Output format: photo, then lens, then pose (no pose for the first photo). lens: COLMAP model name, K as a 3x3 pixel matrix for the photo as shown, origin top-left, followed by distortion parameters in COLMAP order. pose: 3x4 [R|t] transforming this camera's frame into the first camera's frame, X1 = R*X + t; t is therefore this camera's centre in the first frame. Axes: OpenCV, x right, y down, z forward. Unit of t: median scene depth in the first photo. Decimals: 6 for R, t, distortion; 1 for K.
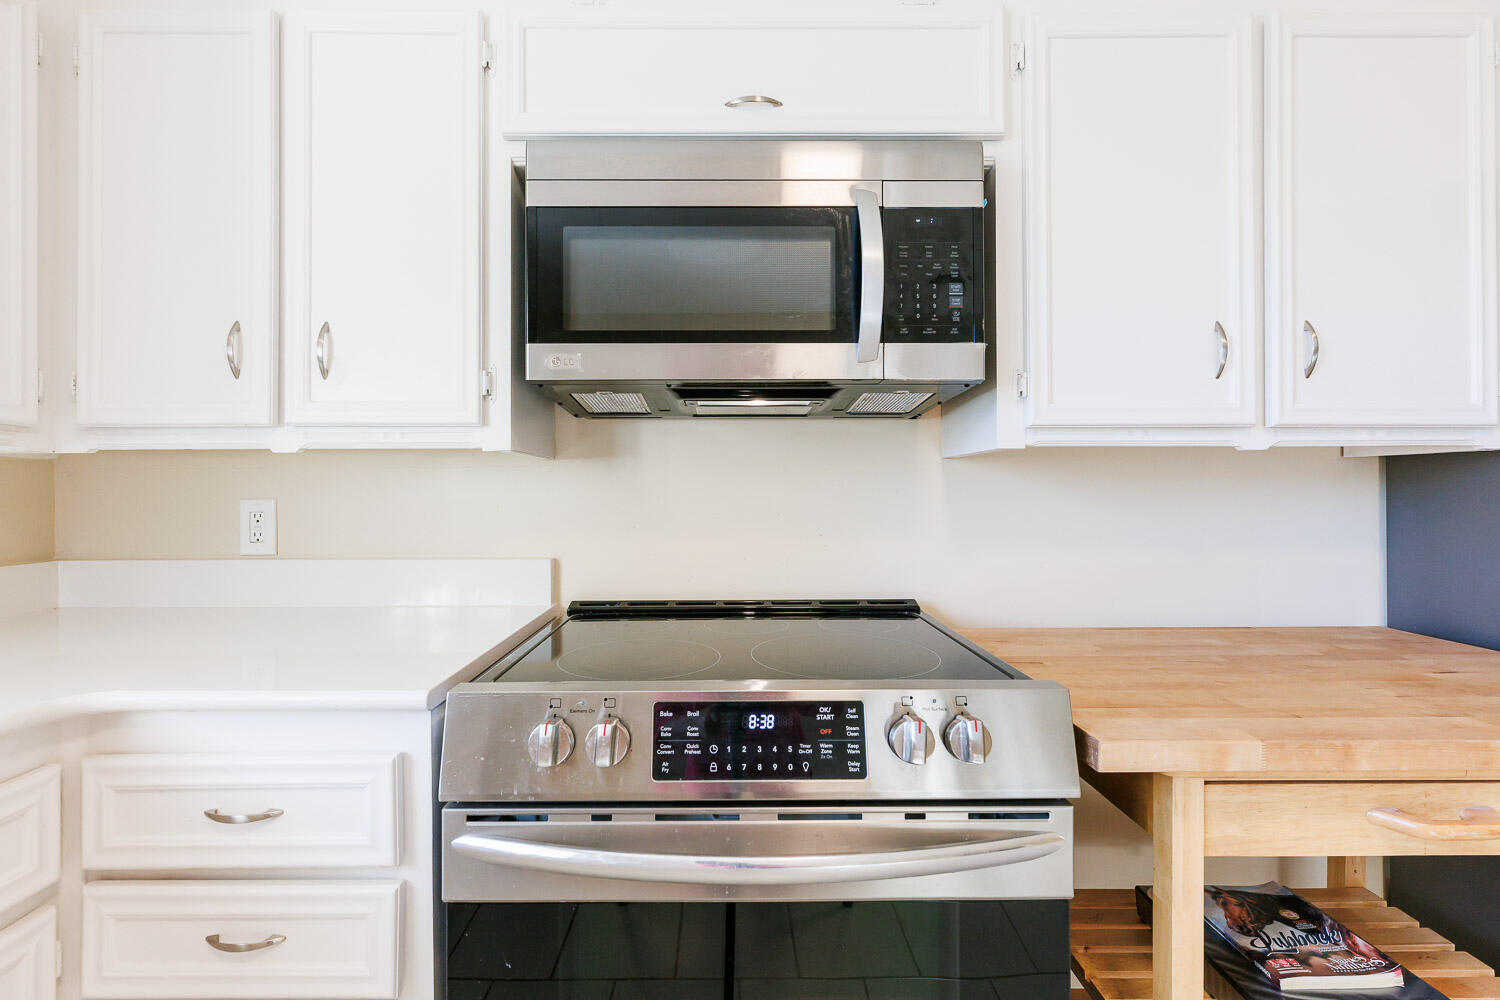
lens RADIAL K [[700.9, 0, 744.5], [0, 700.9, 478.0], [0, 0, 1]] dist [-0.000402, 0.000098]
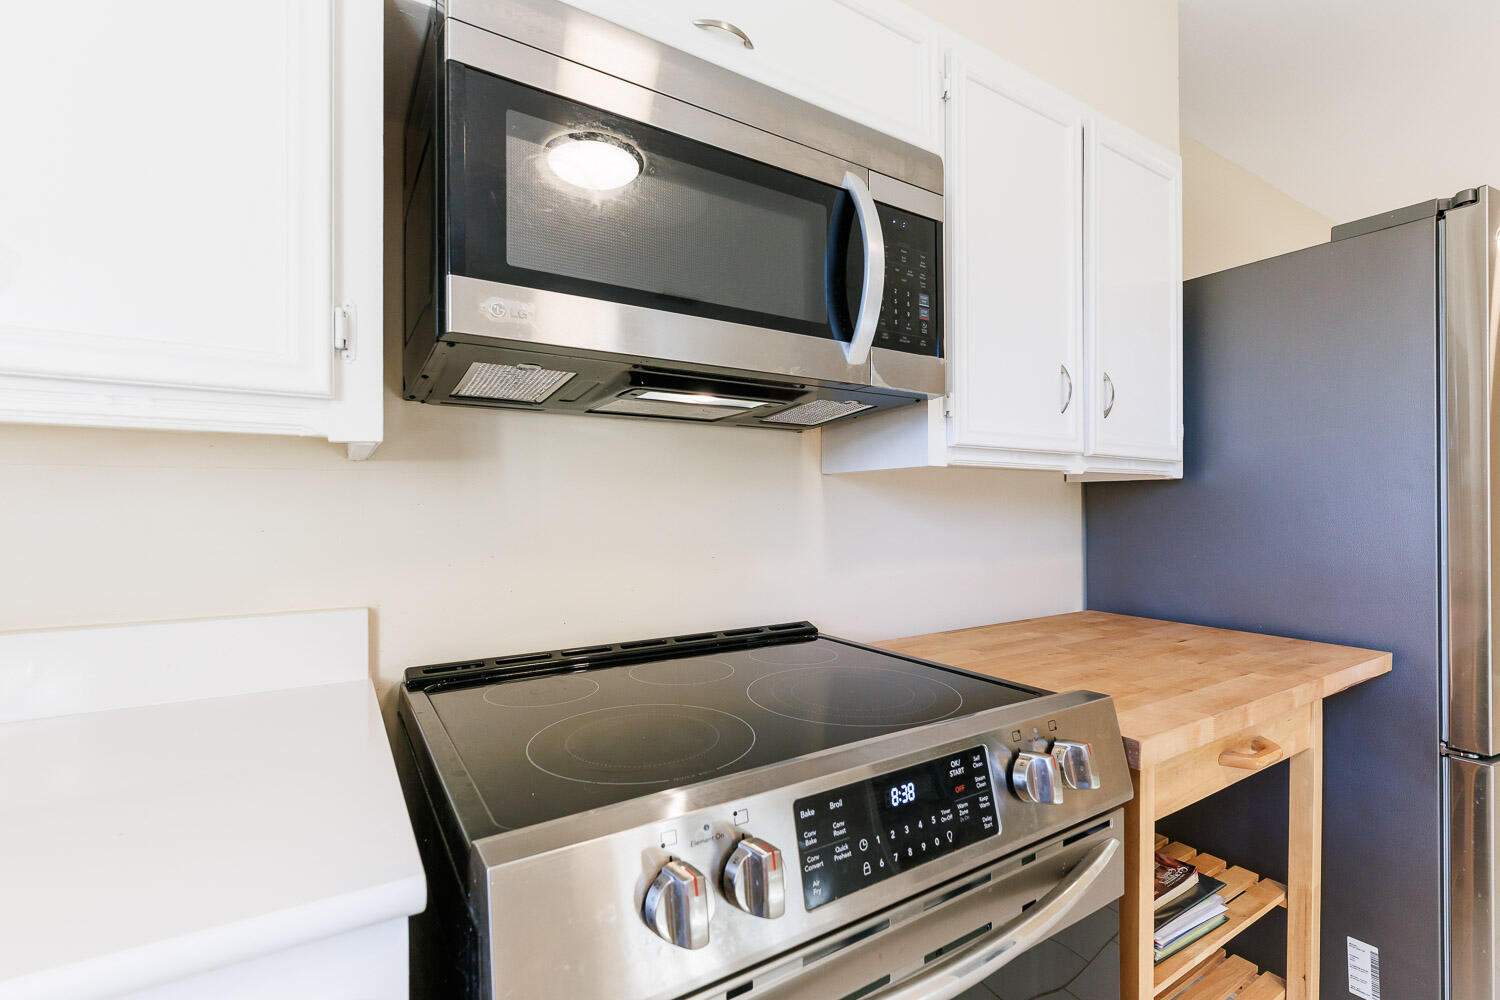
lens RADIAL K [[679.7, 0, 755.2], [0, 679.7, 499.3], [0, 0, 1]] dist [0.000638, -0.000100]
pose [[0.841171, 0.007705, 0.540714, -0.406760], [-0.010289, 0.999946, 0.001758, 0.007852], [-0.540671, -0.007043, 0.841205, 0.330342]]
